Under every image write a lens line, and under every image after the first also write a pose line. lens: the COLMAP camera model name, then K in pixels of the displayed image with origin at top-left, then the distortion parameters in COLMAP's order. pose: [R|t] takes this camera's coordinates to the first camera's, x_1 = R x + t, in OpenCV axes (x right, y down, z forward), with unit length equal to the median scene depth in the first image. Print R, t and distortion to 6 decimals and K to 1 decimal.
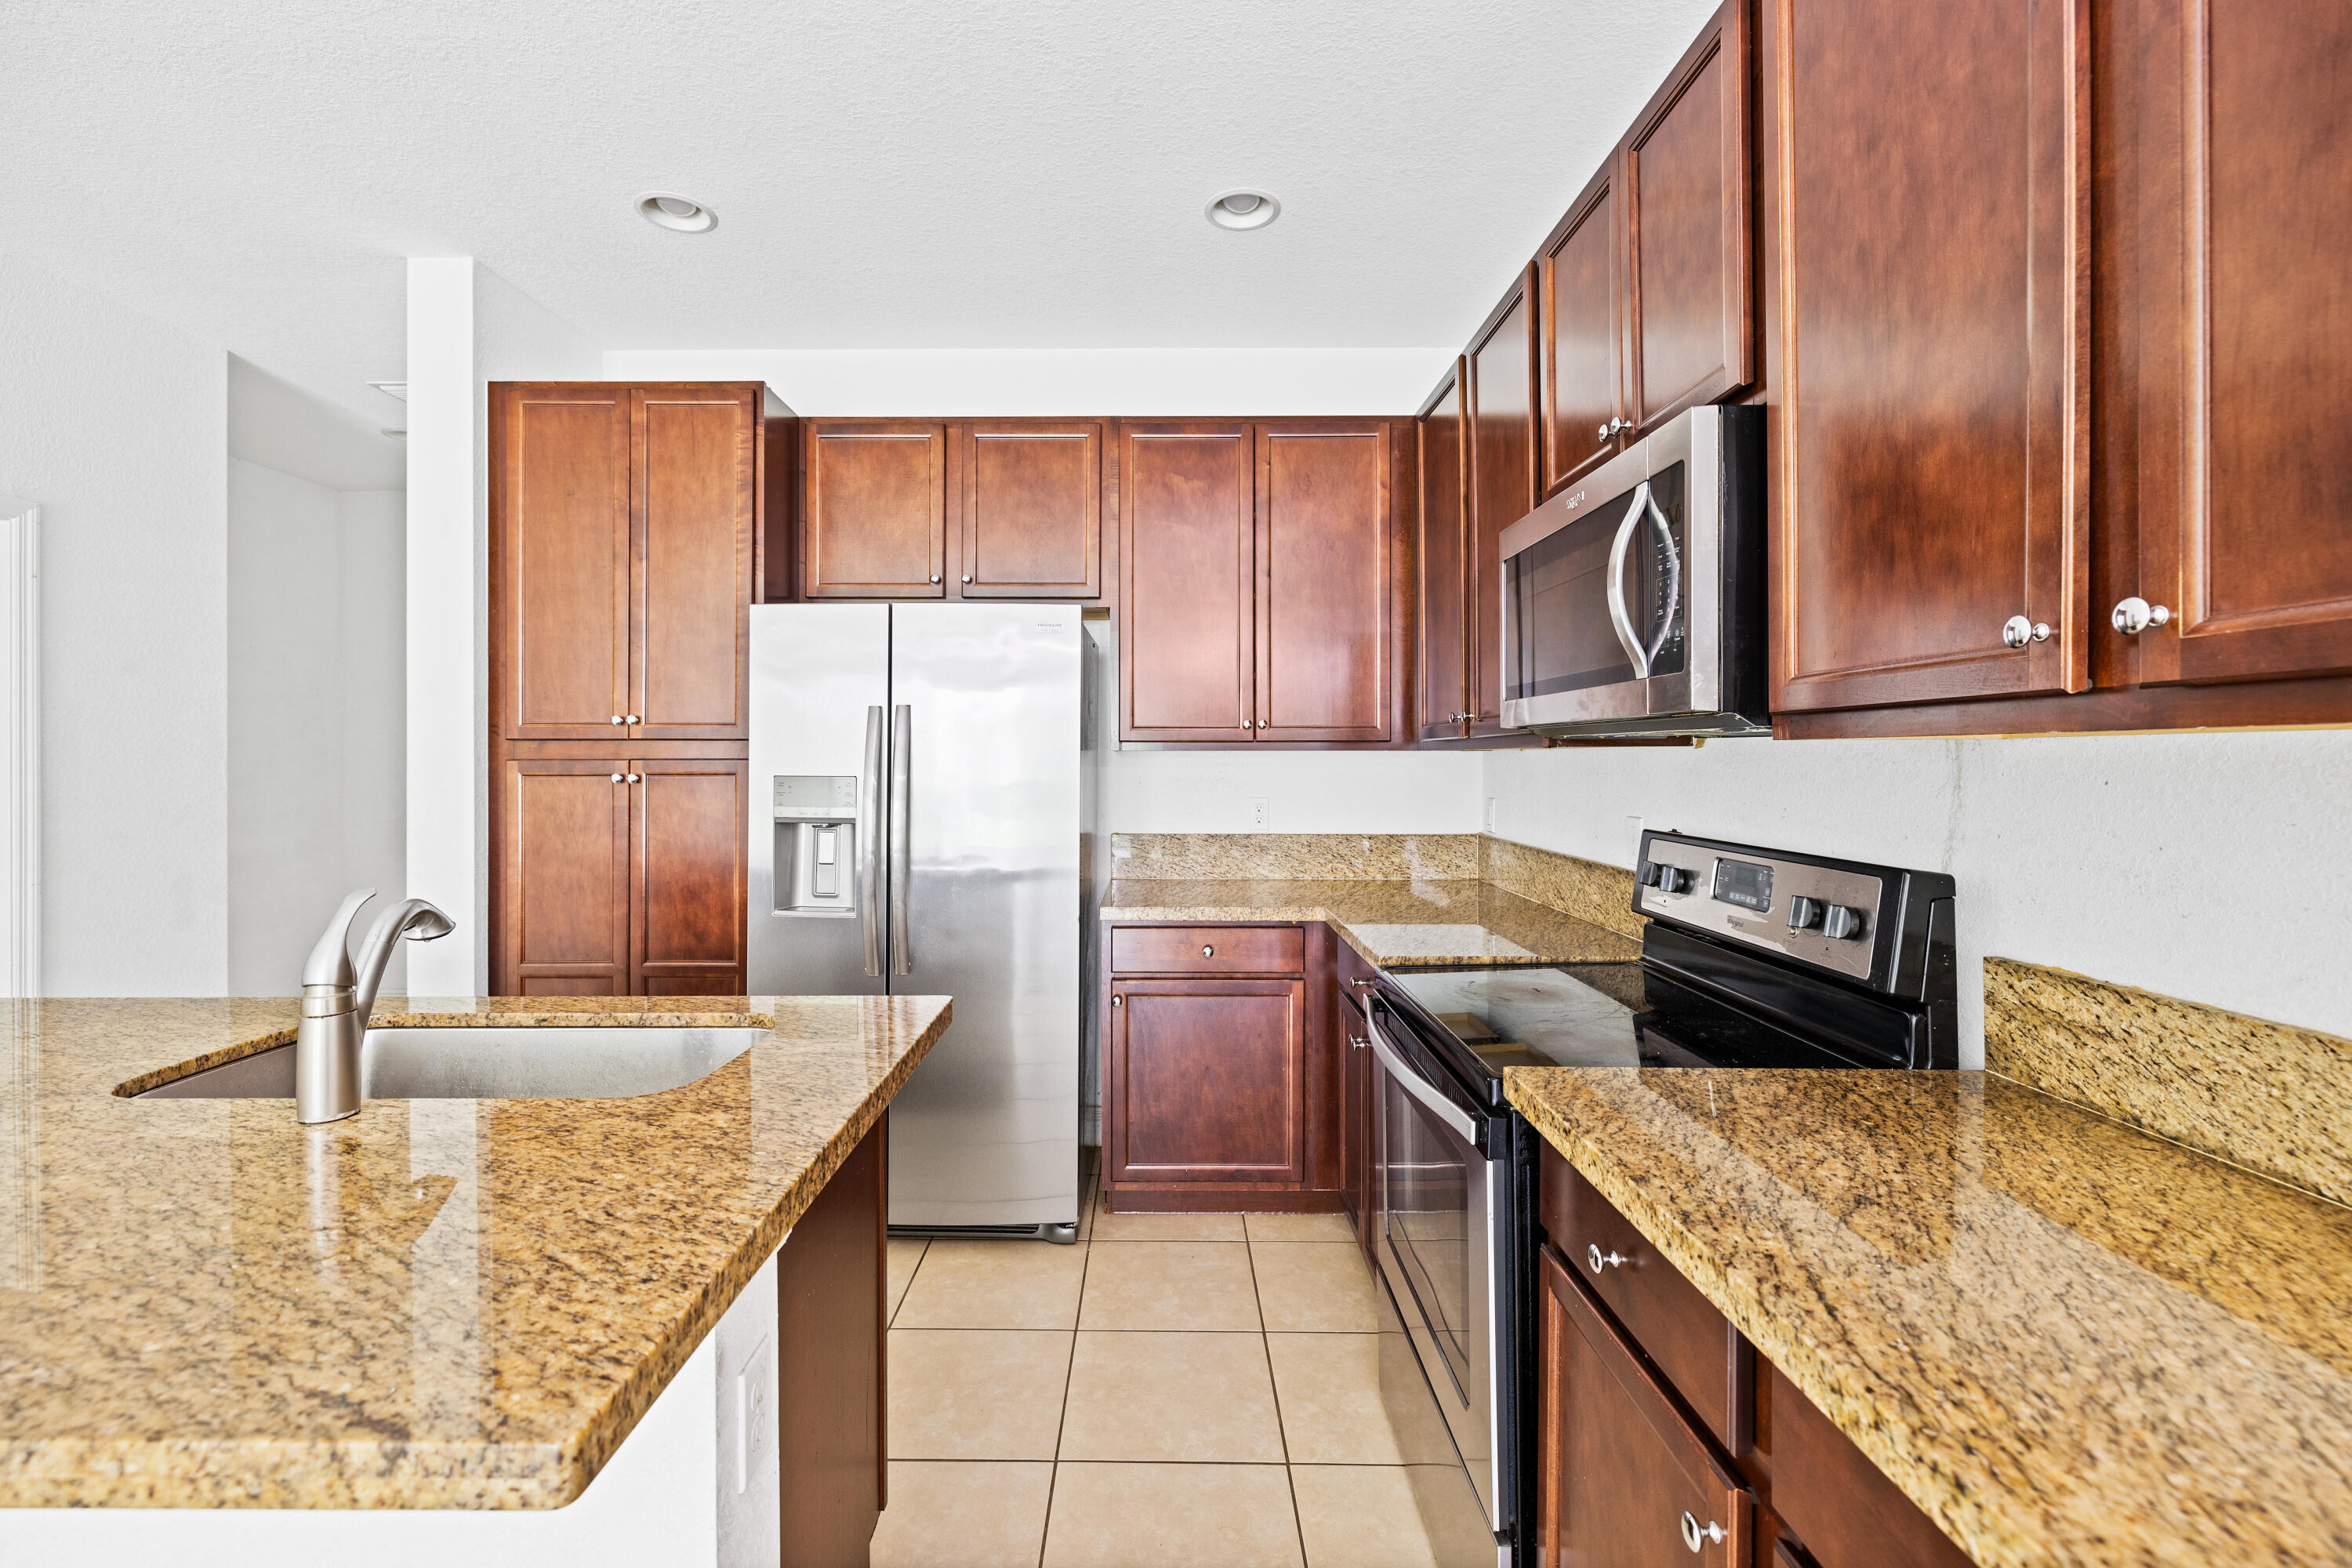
lens RADIAL K [[993.7, 0, 1154.7], [0, 993.7, 758.5], [0, 0, 1]] dist [0.002974, -0.000571]
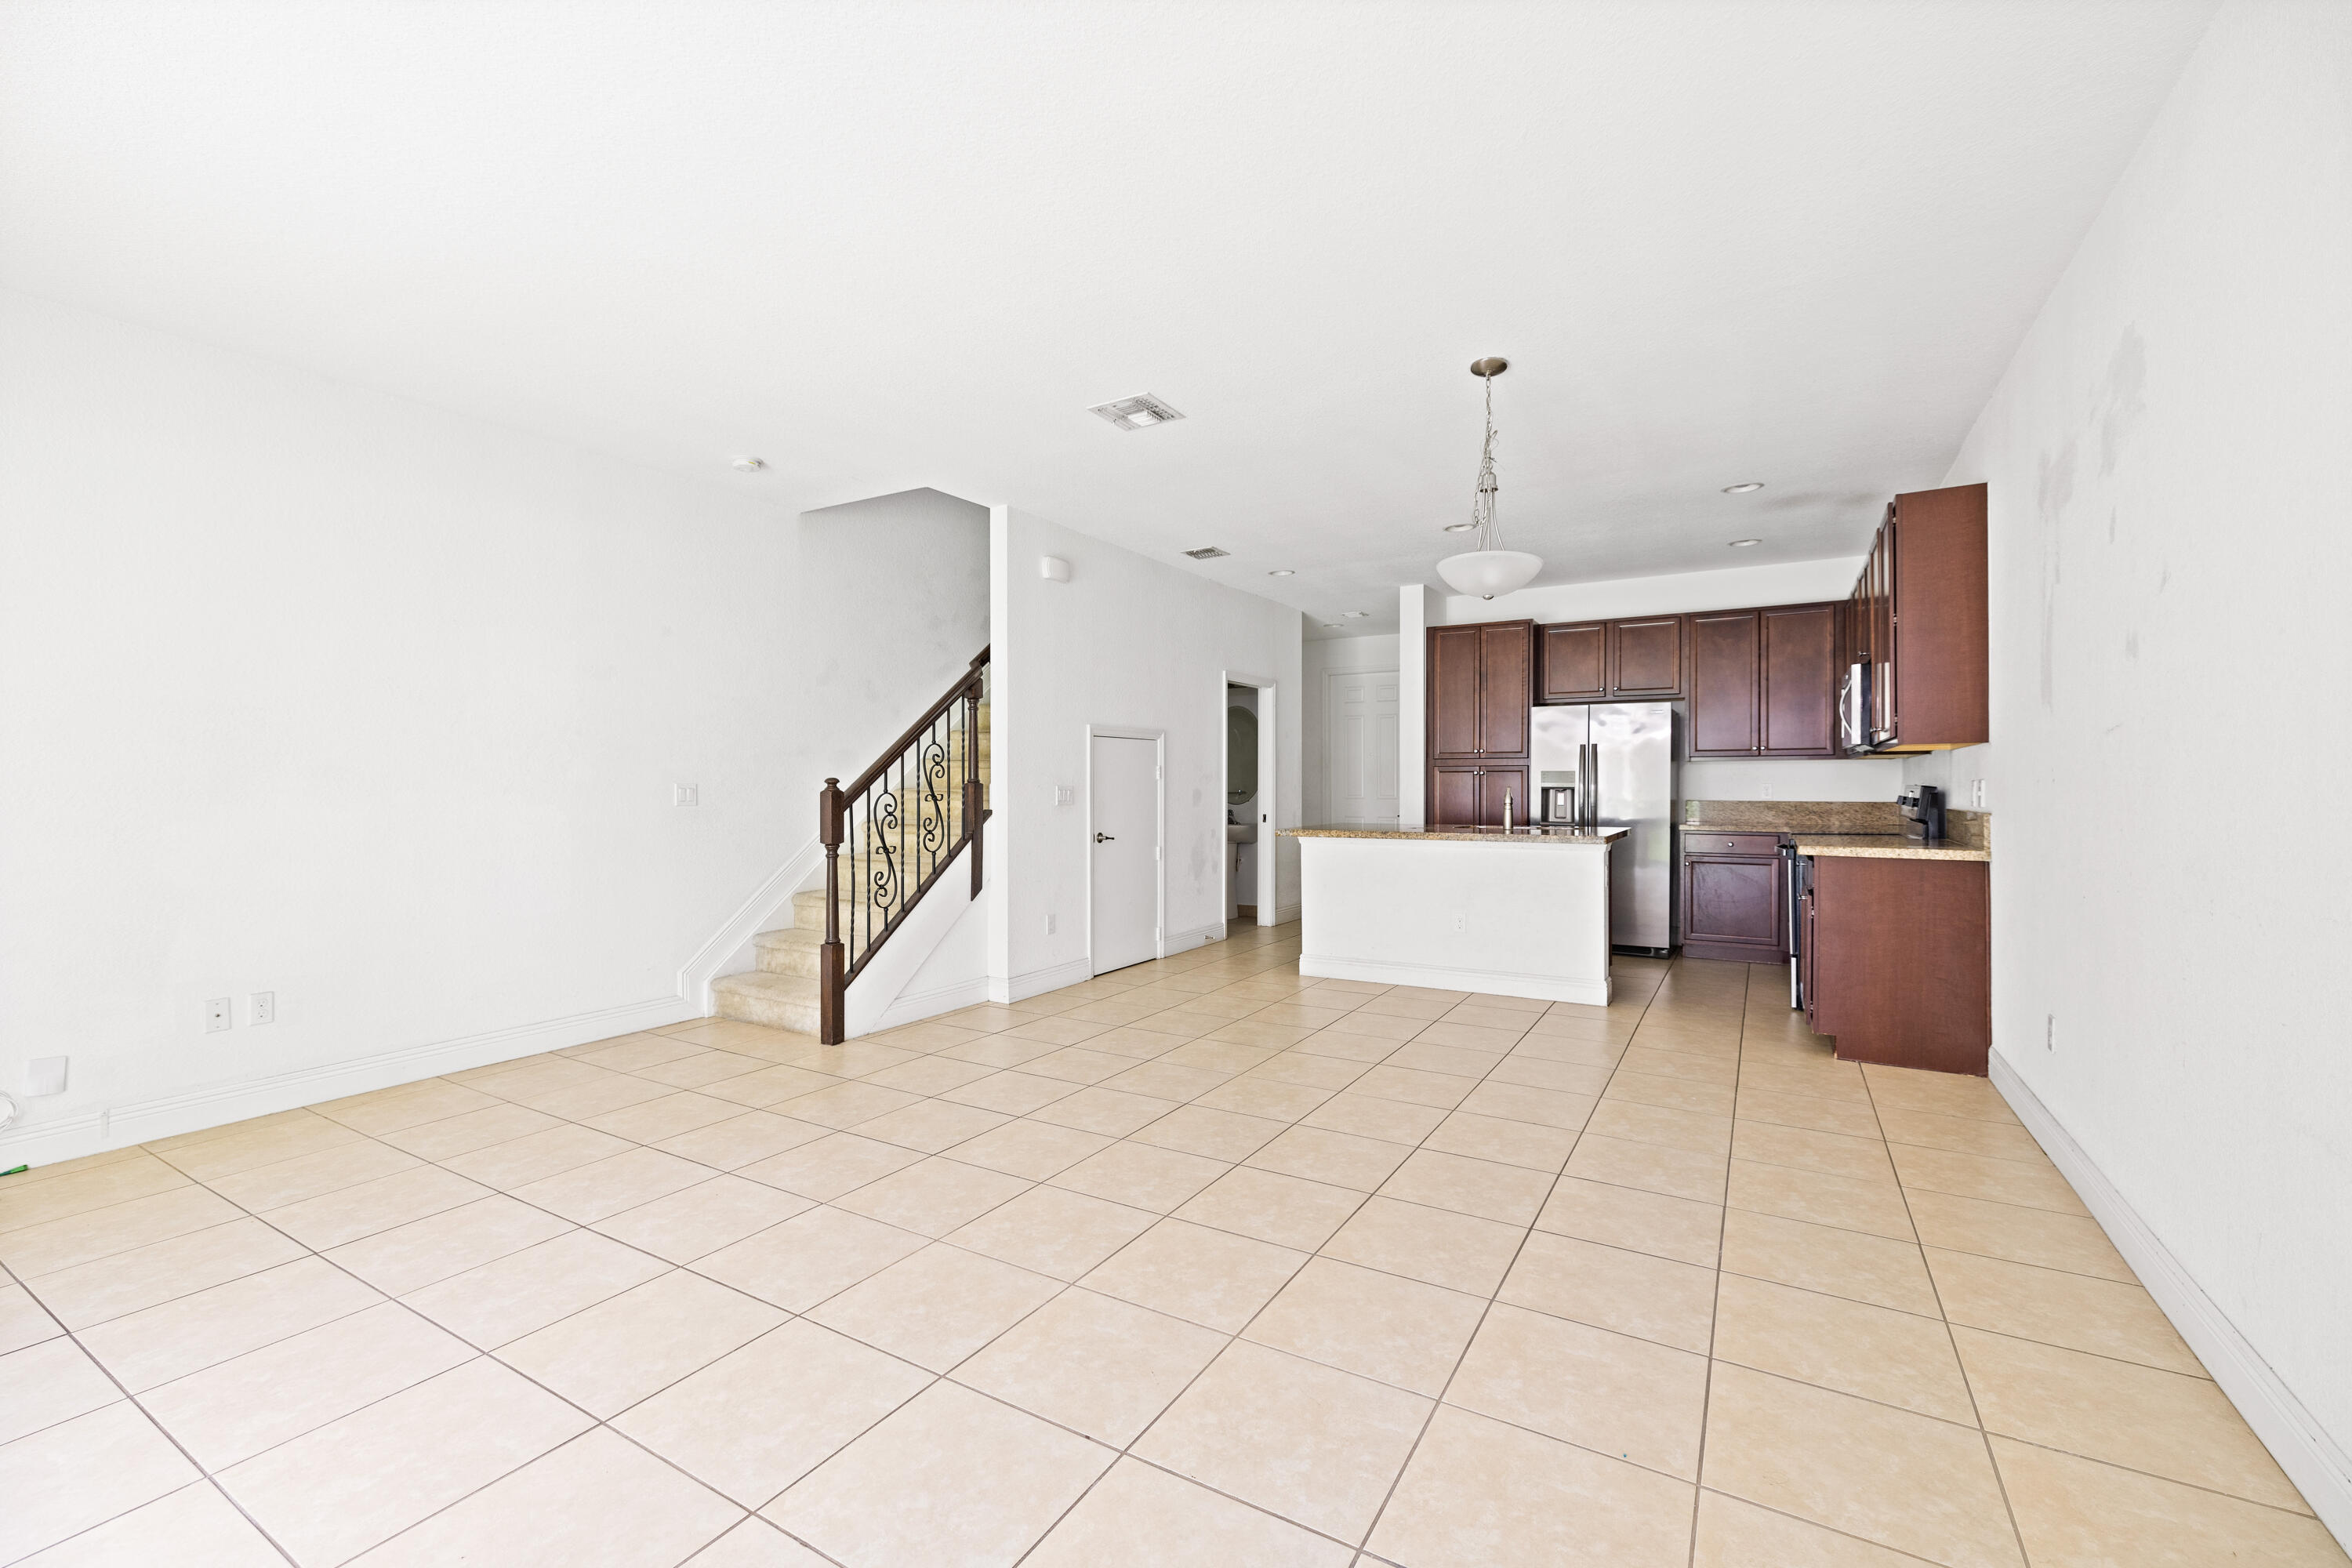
lens RADIAL K [[993.7, 0, 1160.0], [0, 993.7, 787.0], [0, 0, 1]] dist [0.002974, -0.000571]
pose [[0.858056, 0.000688, -0.513556, 0.101635], [-0.000381, 1.000000, 0.000702, 0.055232], [0.513556, -0.000406, 0.858056, -1.713212]]
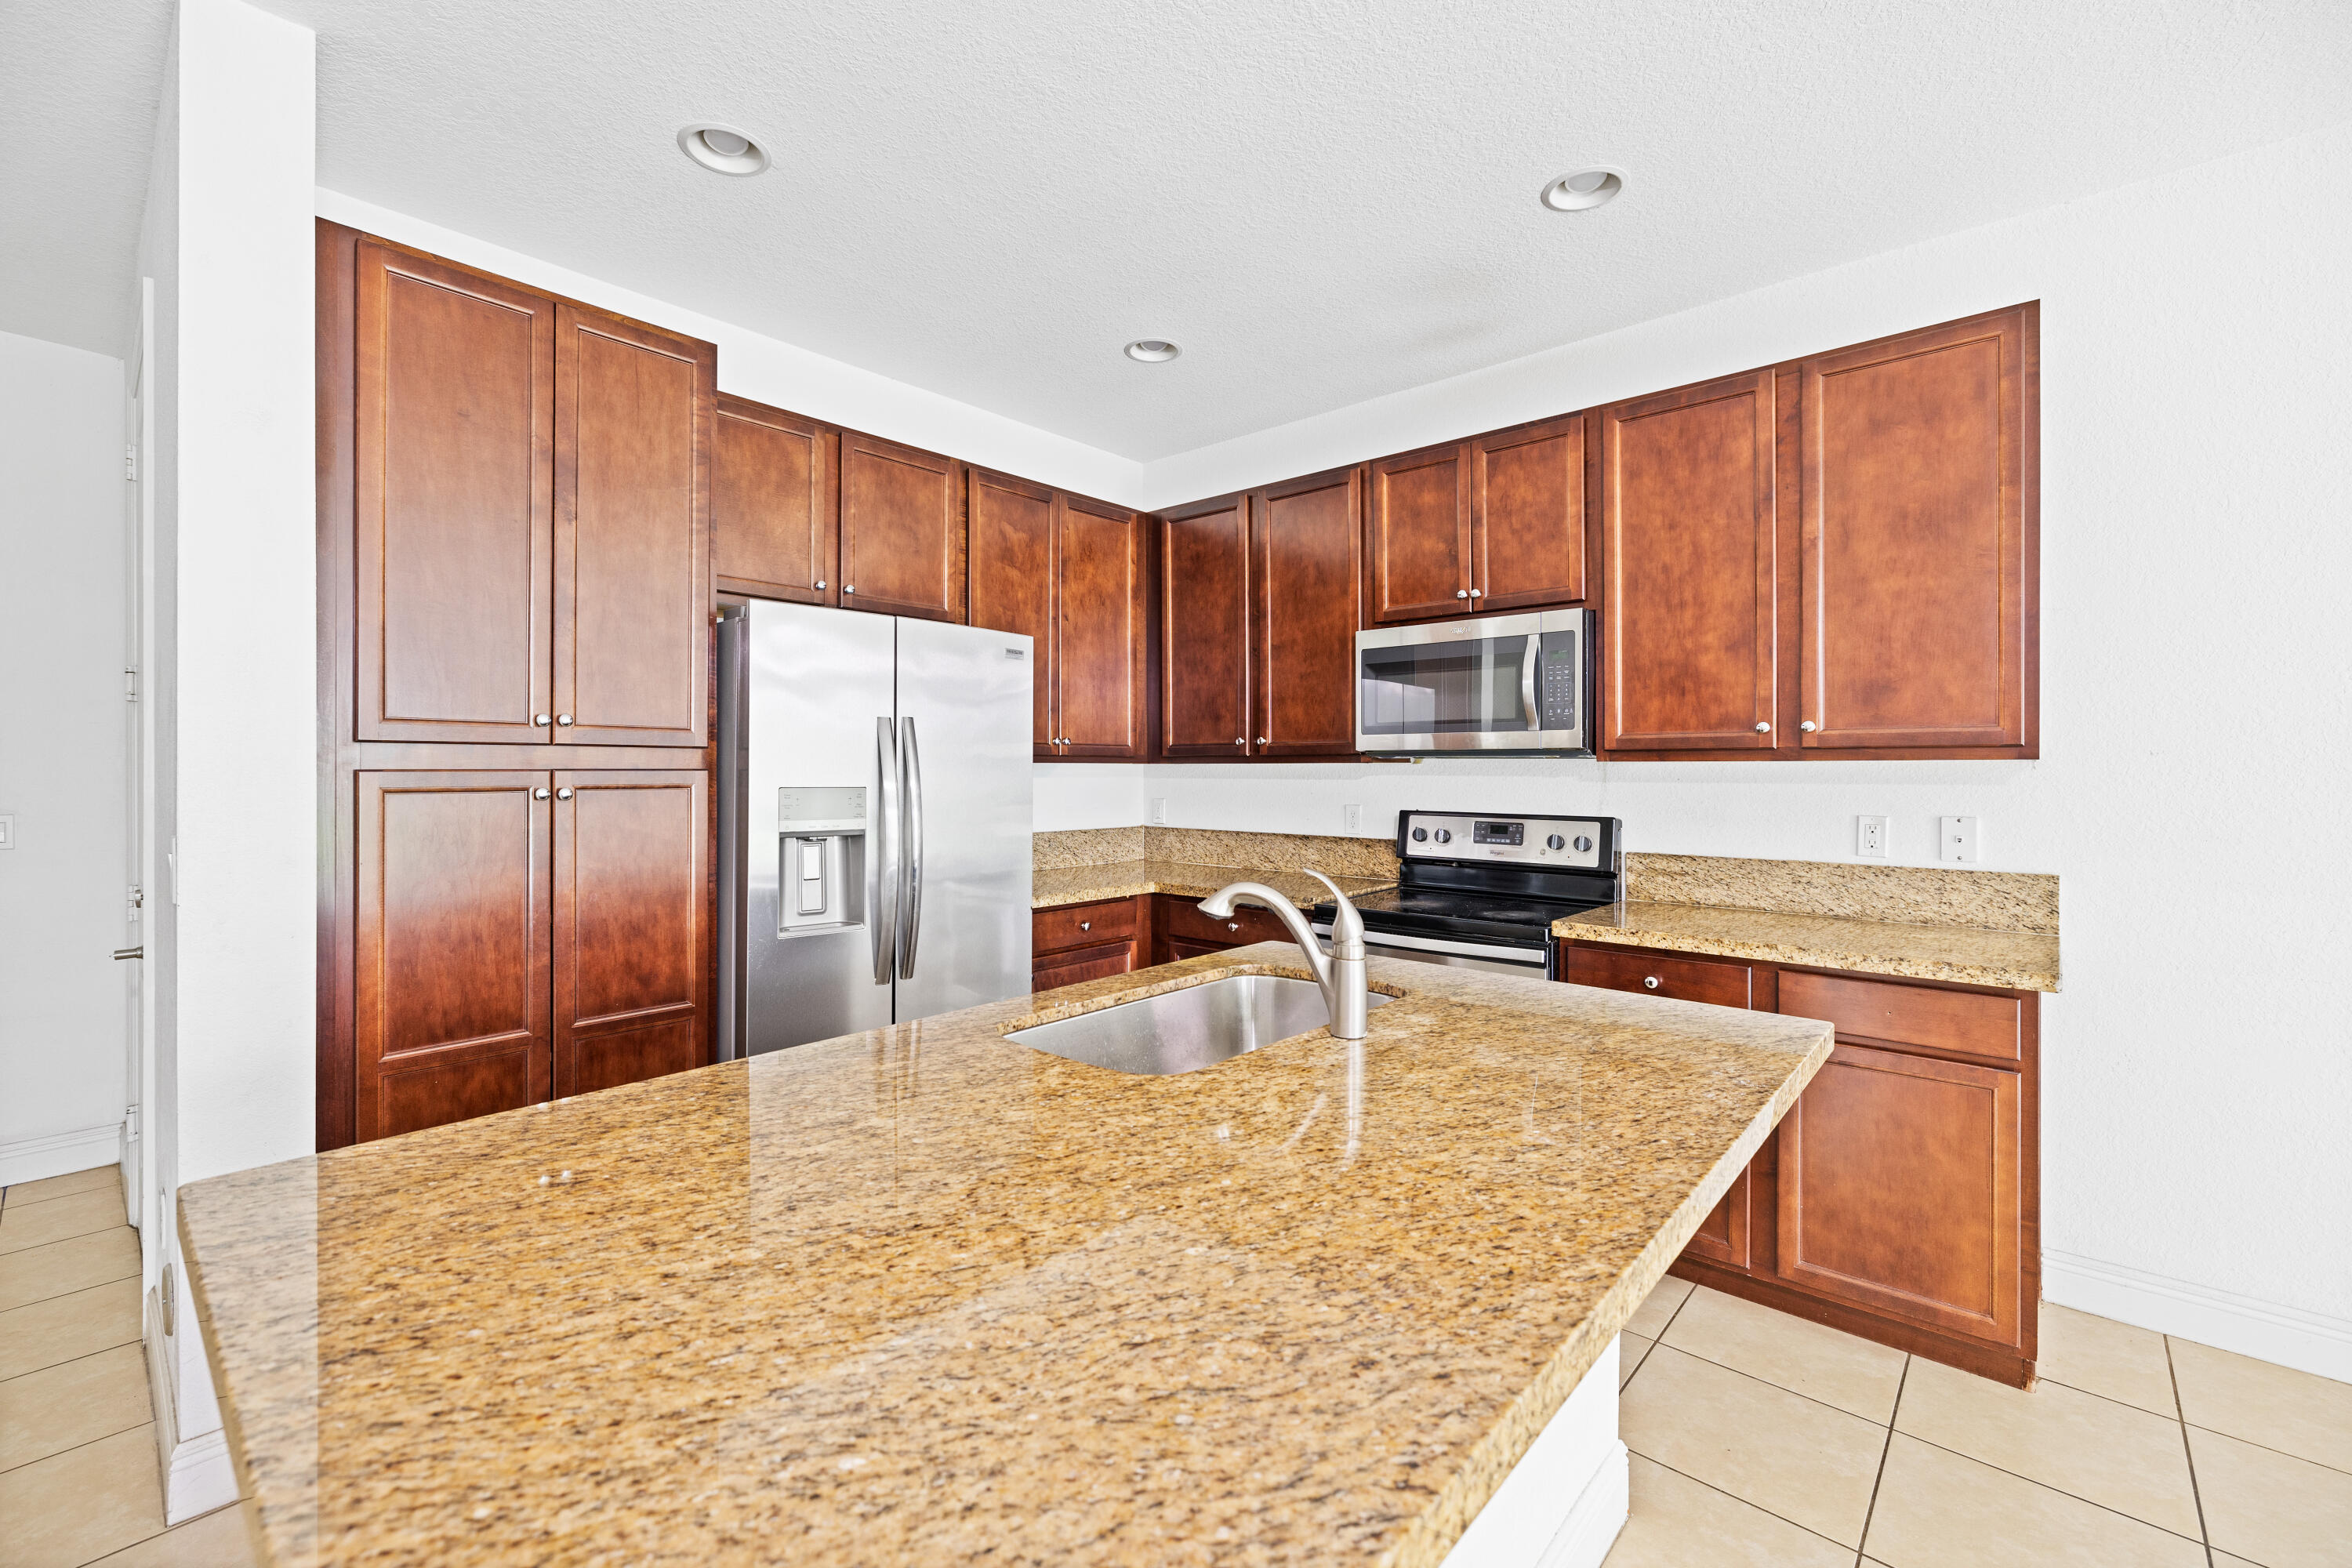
lens RADIAL K [[993.7, 0, 1154.2], [0, 993.7, 770.9], [0, 0, 1]] dist [0.002974, -0.000571]
pose [[0.667864, 0.000553, 0.744283, -0.797485], [-0.000781, 1.000000, -0.000042, 0.001452], [-0.744283, -0.000553, 0.667864, 0.114629]]
